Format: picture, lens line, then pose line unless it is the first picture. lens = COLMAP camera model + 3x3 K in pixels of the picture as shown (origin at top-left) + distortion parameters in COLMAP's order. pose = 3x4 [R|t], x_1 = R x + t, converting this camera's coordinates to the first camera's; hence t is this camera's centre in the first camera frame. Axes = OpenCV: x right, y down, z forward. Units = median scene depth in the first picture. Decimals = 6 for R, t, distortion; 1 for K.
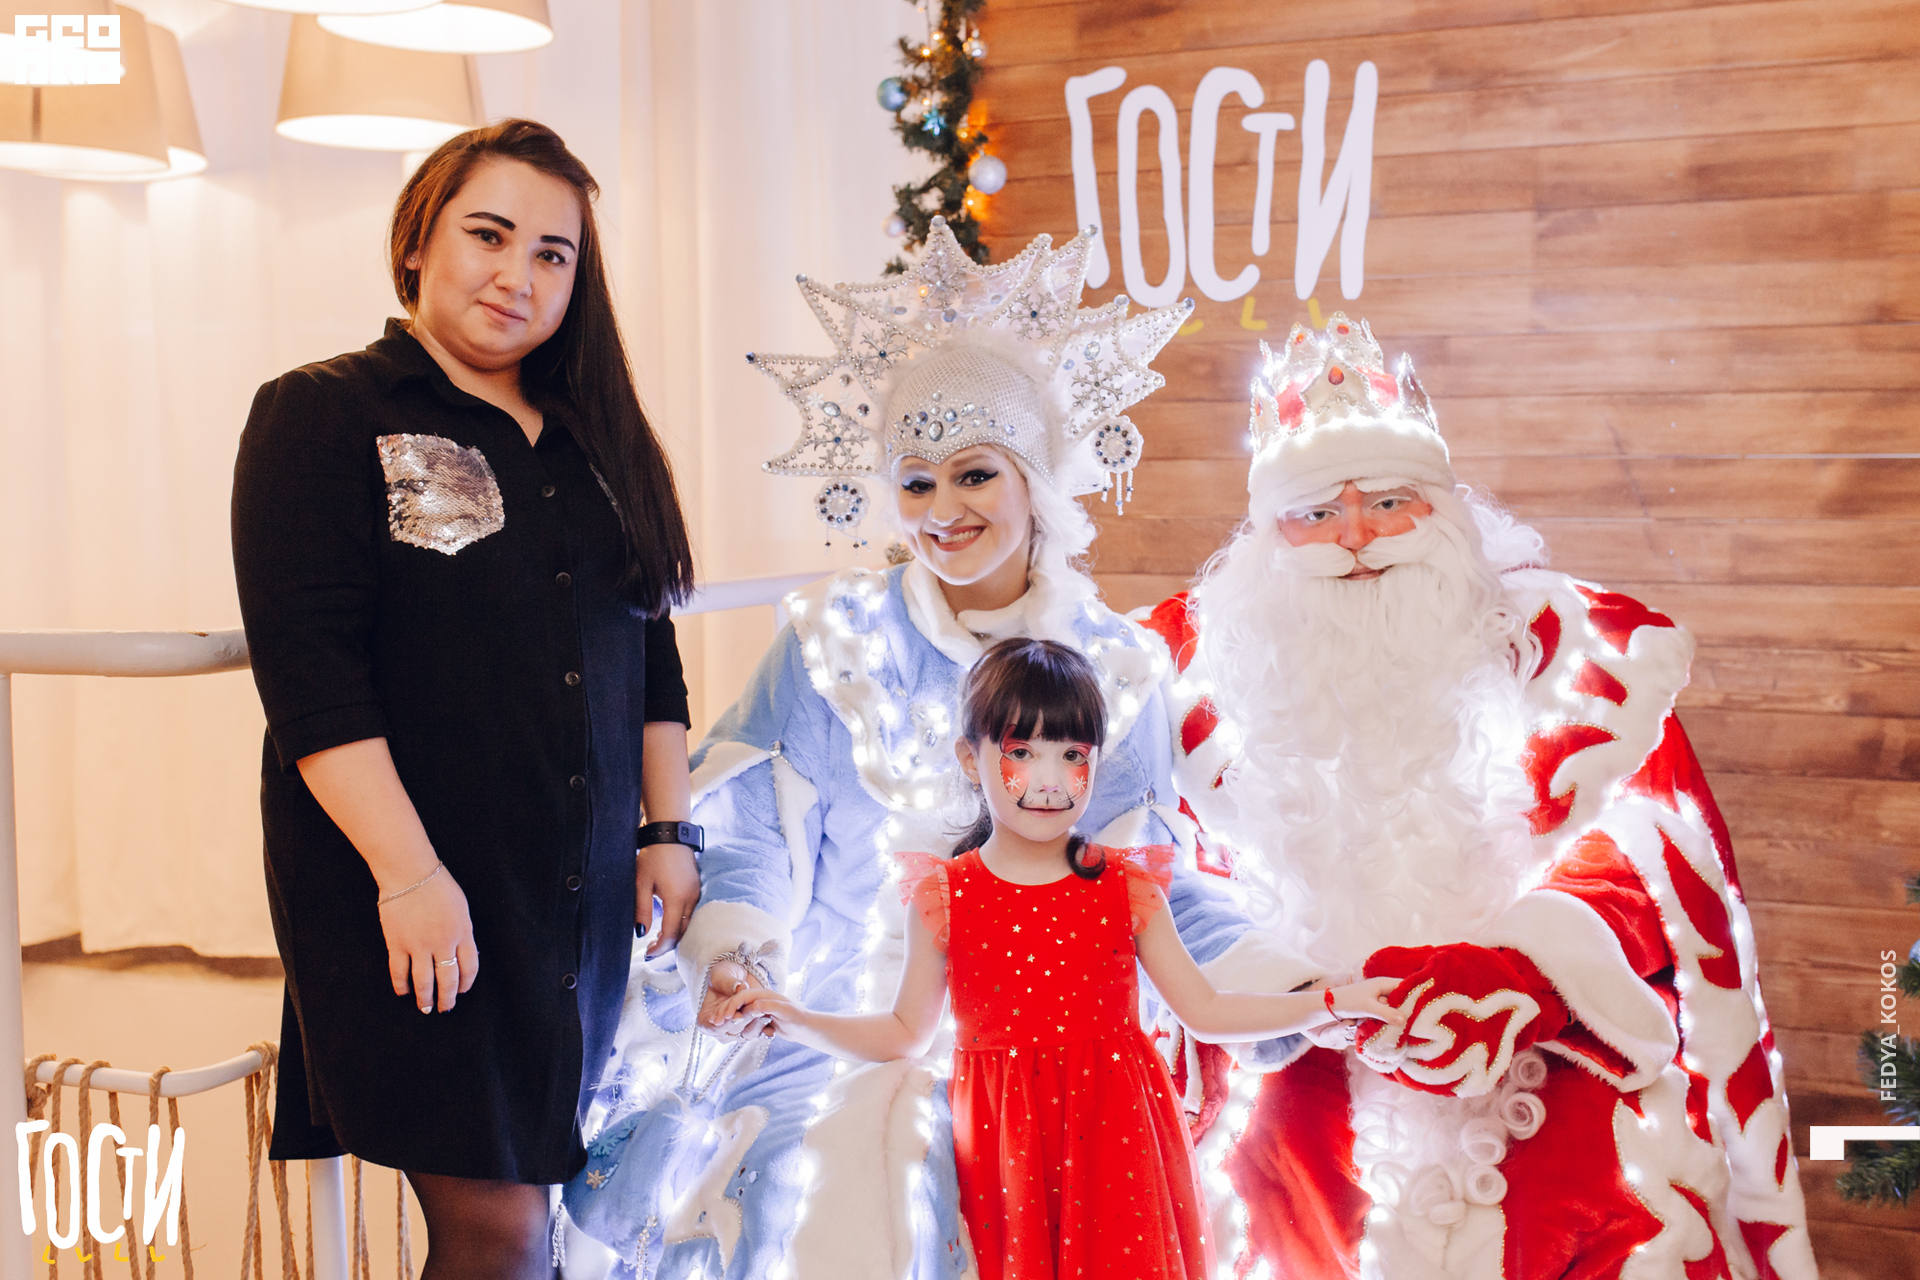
lens RADIAL K [[2033.4, 0, 992.5], [0, 2033.4, 593.5], [0, 0, 1]] dist [-0.010251, 0.000000]
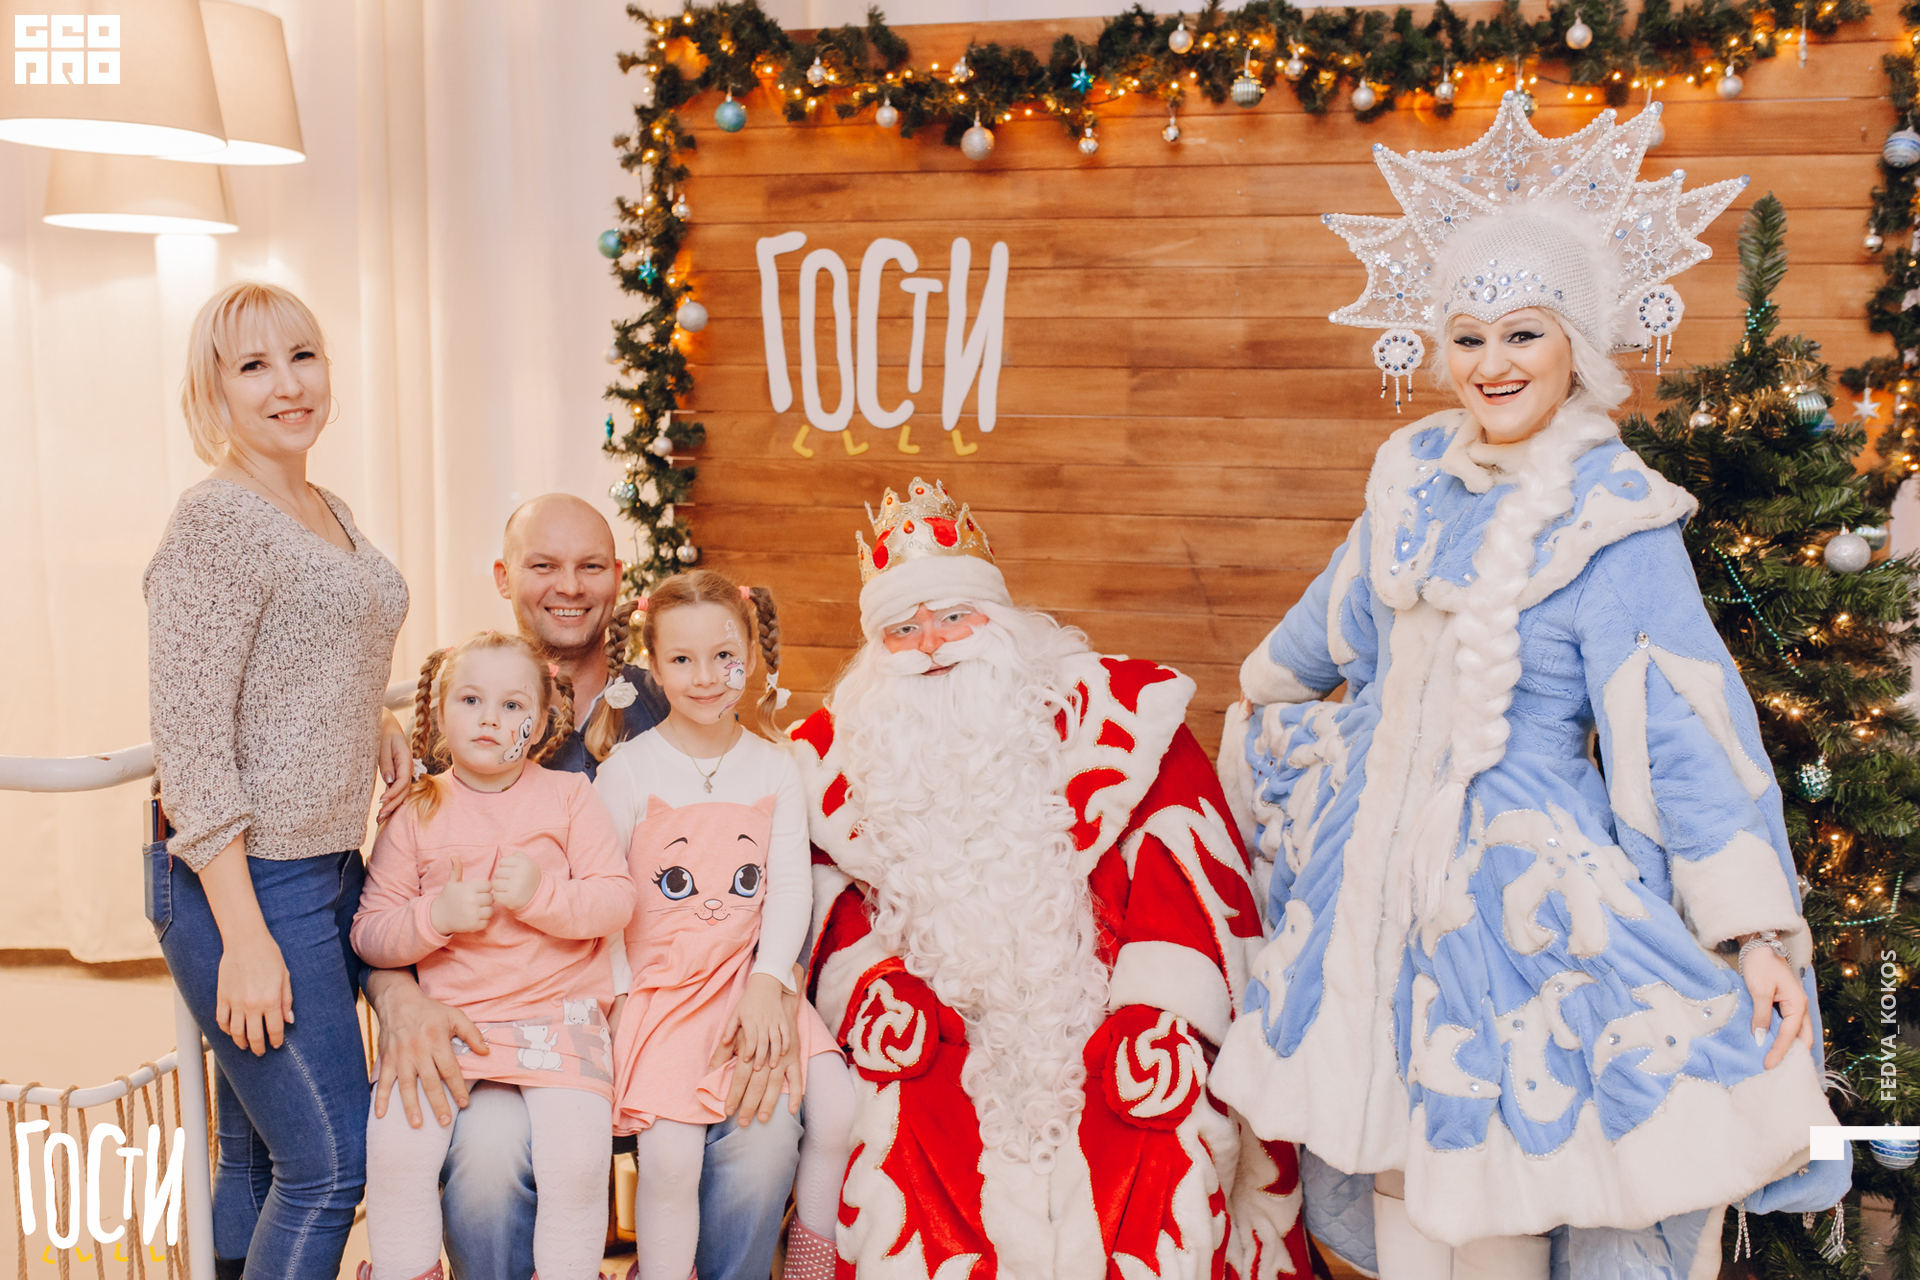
lens RADIAL K [[2033.4, 0, 914.6], [0, 2033.4, 600.6], [0, 0, 1]] dist [-0.010251, 0.000000]
pose [[0.991923, 0.000608, 0.126838, -0.026809], [-0.005924, 0.999120, 0.041533, -0.096829], [-0.126701, -0.041949, 0.991054, -0.248172]]
